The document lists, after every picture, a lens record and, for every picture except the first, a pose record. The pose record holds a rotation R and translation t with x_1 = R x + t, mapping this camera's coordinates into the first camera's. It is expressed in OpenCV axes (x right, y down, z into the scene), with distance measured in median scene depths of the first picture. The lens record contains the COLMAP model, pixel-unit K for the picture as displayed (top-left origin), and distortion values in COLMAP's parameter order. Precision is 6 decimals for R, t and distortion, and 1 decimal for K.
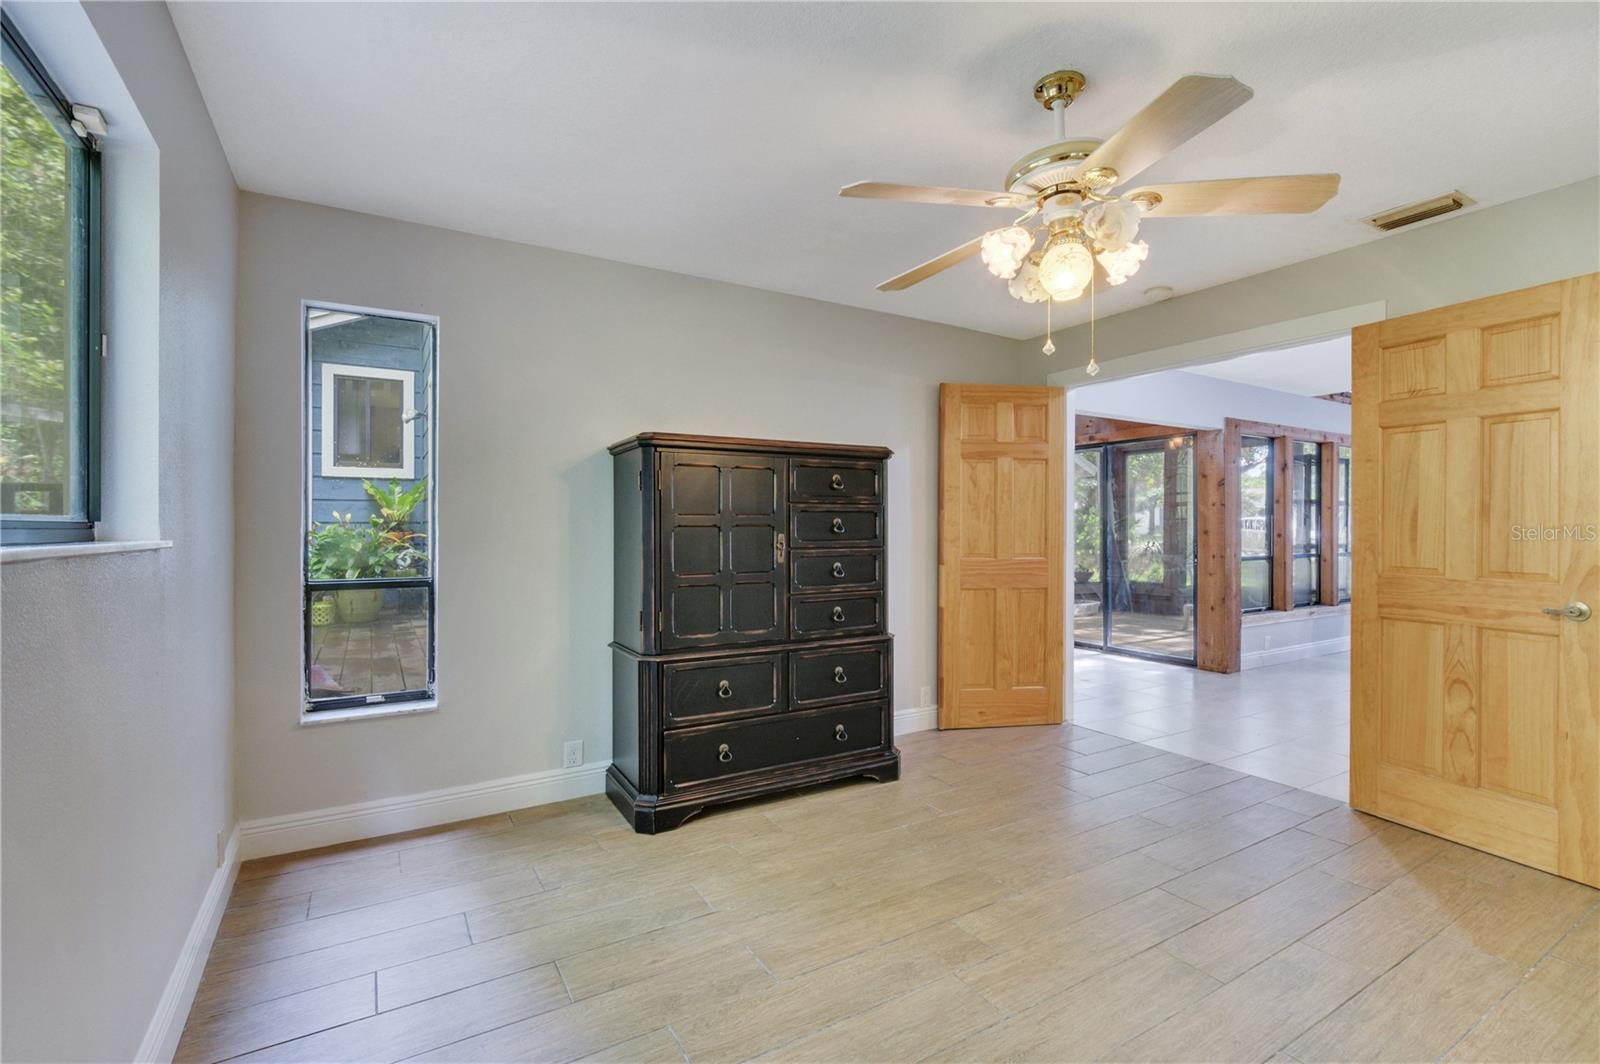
lens RADIAL K [[725.3, 0, 805.4], [0, 725.3, 524.2], [0, 0, 1]] dist [-0.001033, -0.000687]
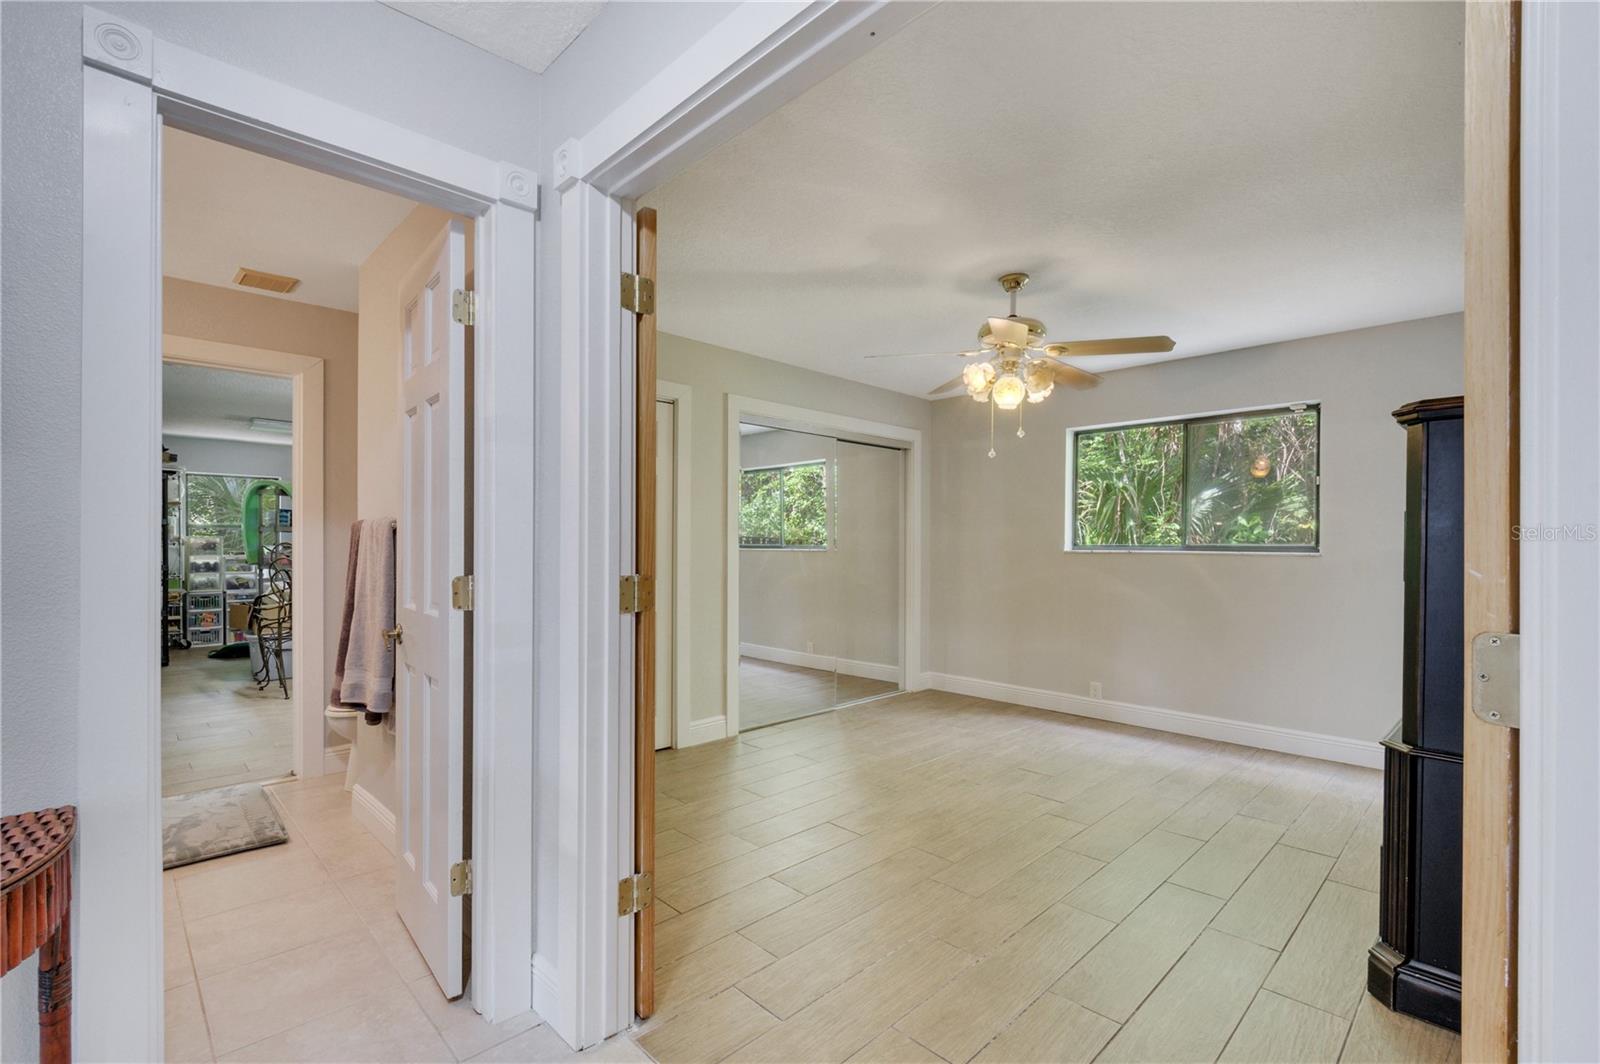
lens RADIAL K [[713.4, 0, 797.2], [0, 713.4, 549.9], [0, 0, 1]] dist [0.002656, -0.000524]
pose [[-0.974920, -0.008331, -0.222401, 0.388643], [-0.009640, 0.999942, 0.004801, 0.002126], [0.222348, 0.006824, -0.974943, 0.808563]]
